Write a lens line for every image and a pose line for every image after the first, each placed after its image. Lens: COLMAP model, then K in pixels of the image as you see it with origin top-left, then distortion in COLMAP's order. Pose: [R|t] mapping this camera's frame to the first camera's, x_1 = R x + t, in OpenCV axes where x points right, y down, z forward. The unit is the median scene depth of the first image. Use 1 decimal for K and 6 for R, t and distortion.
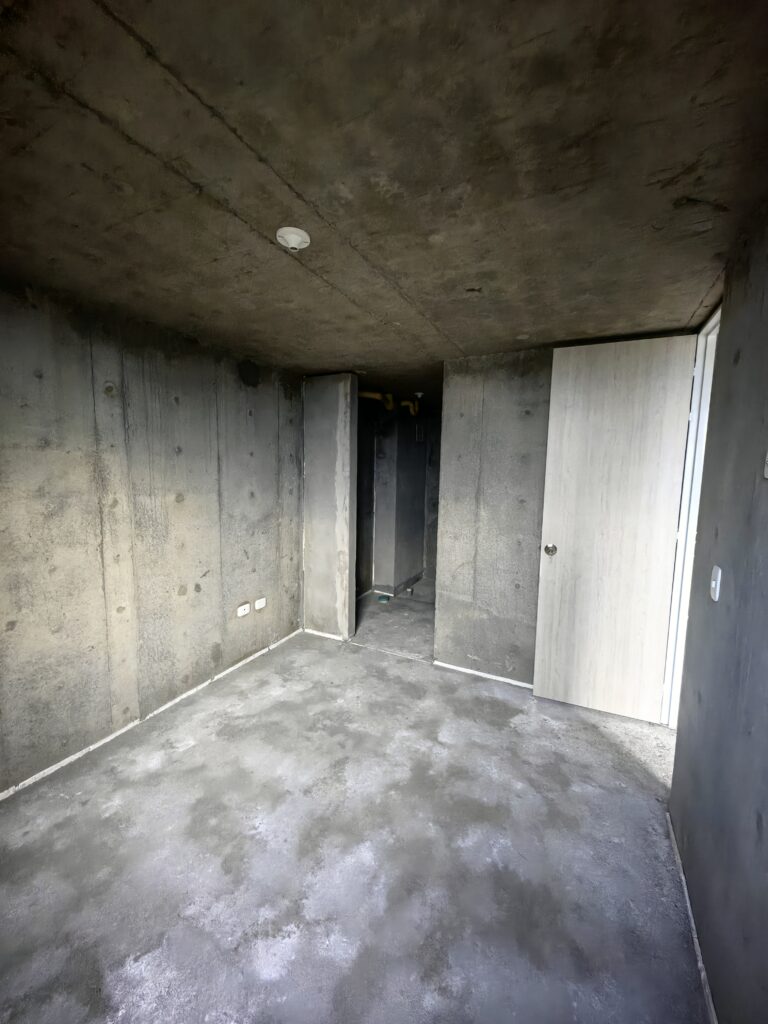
lens RADIAL K [[401.9, 0, 383.9], [0, 401.9, 510.9], [0, 0, 1]] dist [0.016634, -0.000912]
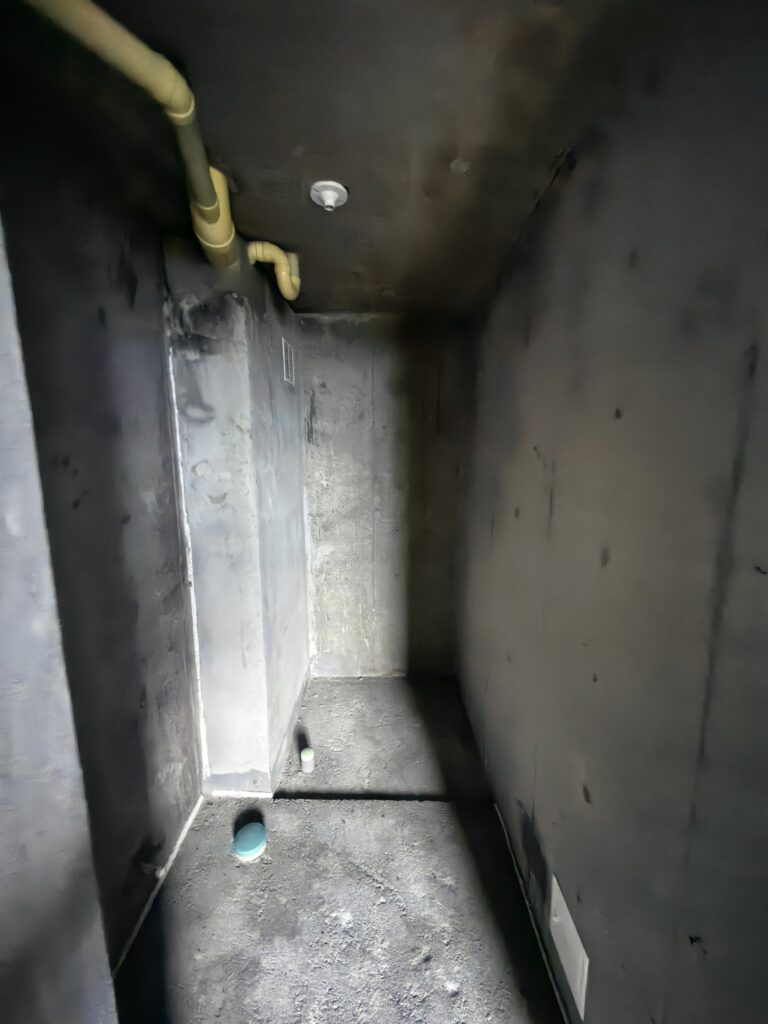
lens RADIAL K [[401.9, 0, 383.4], [0, 401.9, 513.9], [0, 0, 1]] dist [0.016634, -0.000912]
pose [[0.888081, -0.101470, 0.448348, -0.027881], [0.075447, 0.994281, 0.075581, -0.070545], [-0.453453, -0.033296, 0.890658, 0.642141]]
